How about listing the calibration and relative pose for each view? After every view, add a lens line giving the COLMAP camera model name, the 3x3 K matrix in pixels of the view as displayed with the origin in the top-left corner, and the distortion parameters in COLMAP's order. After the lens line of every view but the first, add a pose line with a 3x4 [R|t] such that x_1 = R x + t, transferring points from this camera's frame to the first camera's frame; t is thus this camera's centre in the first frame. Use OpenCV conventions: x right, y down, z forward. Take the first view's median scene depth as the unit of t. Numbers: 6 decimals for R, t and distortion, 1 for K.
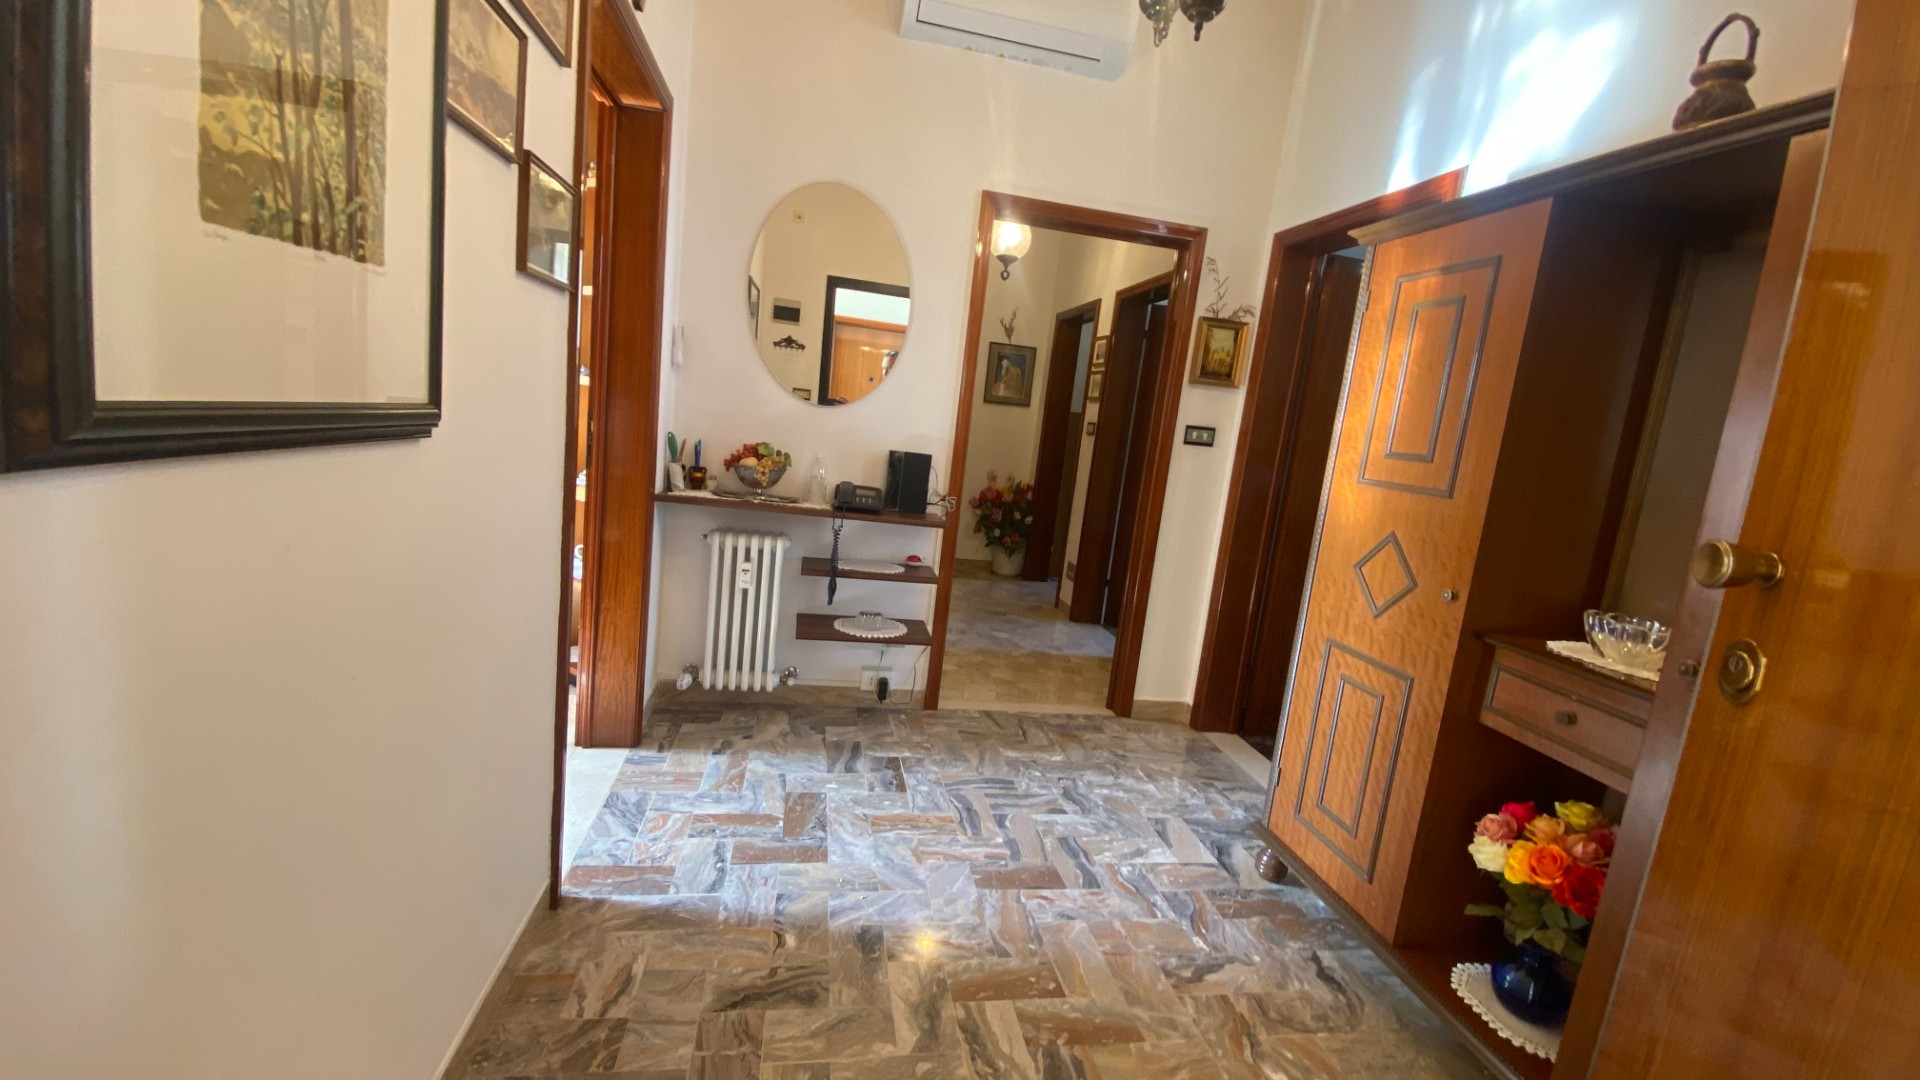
lens RADIAL K [[775.4, 0, 958.5], [0, 775.4, 542.3], [0, 0, 1]] dist [0.008182, -0.014326]
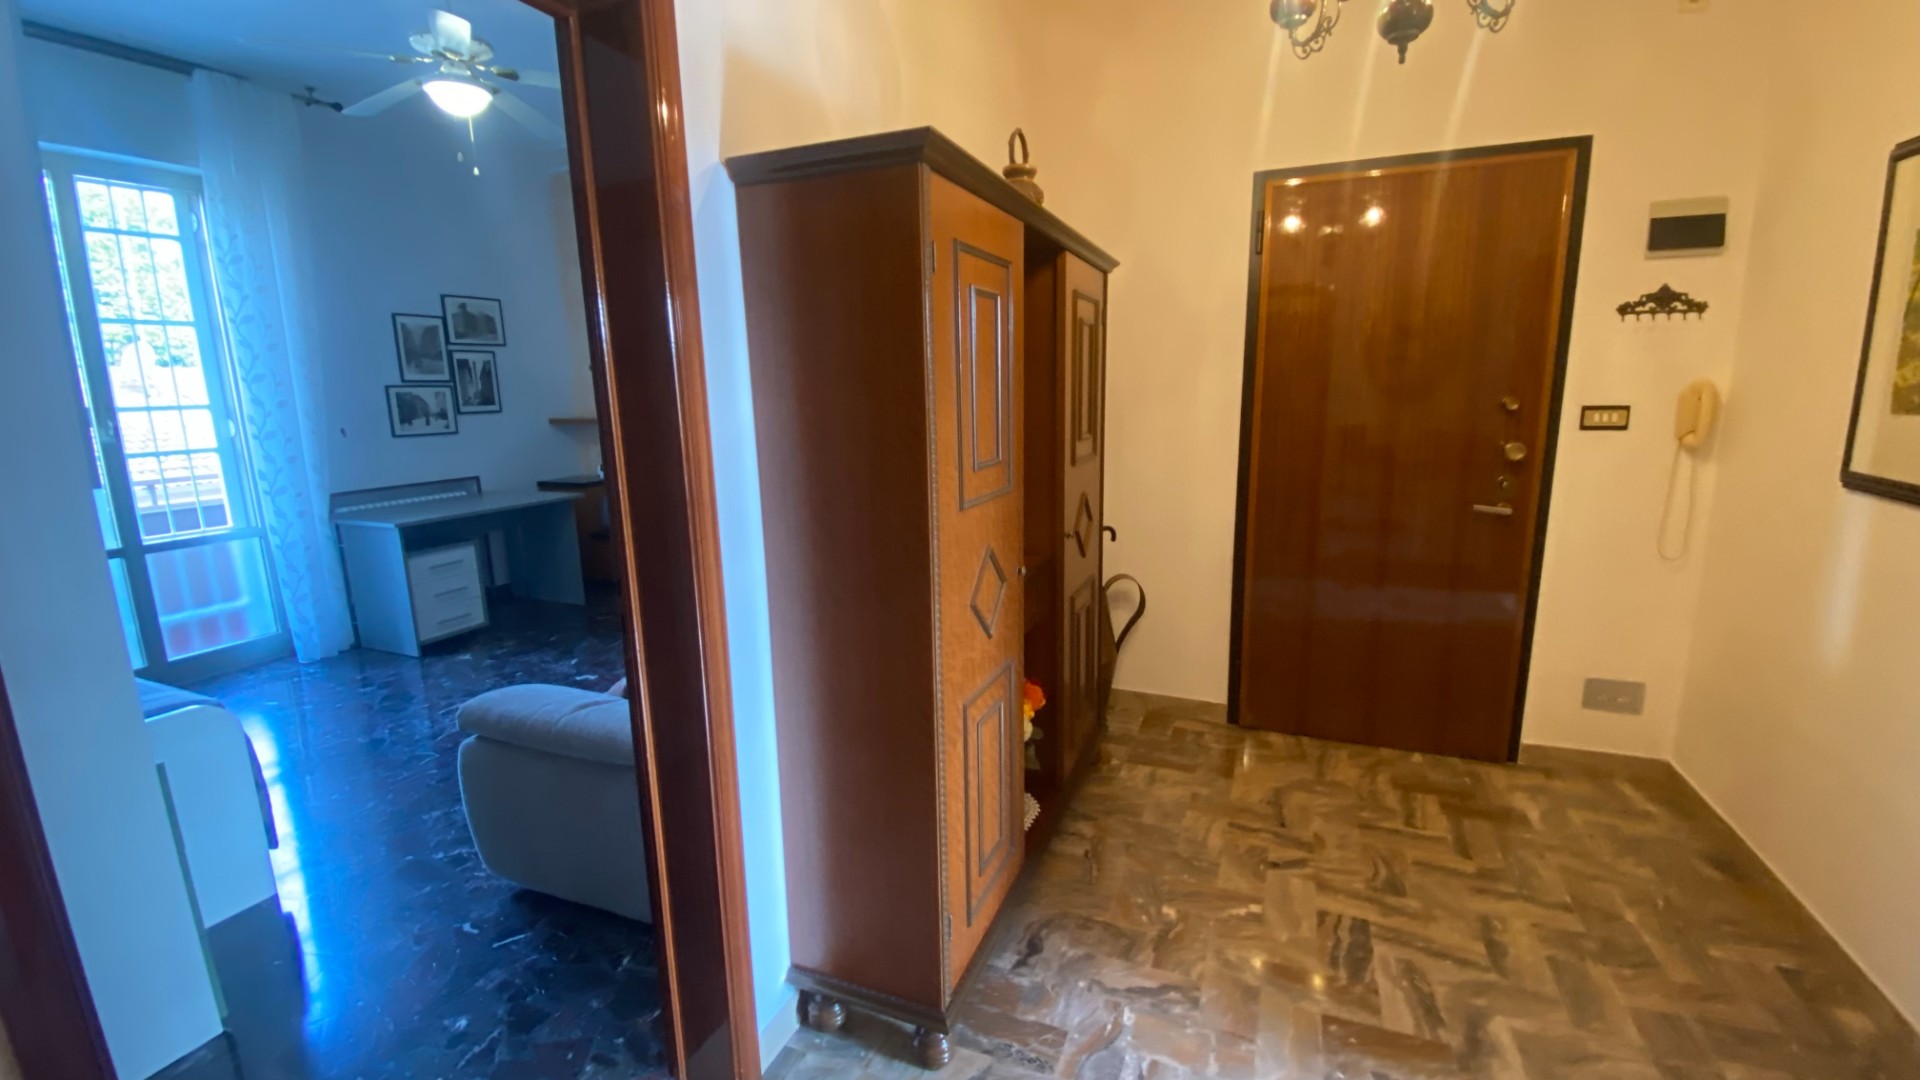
lens RADIAL K [[775.4, 0, 963.6], [0, 775.4, 524.9], [0, 0, 1]] dist [0.008182, -0.014326]
pose [[-0.837276, -0.186409, 0.514024, 0.125450], [0.016690, 0.930941, 0.364789, -0.392695], [-0.546526, 0.314008, -0.776343, 1.814913]]
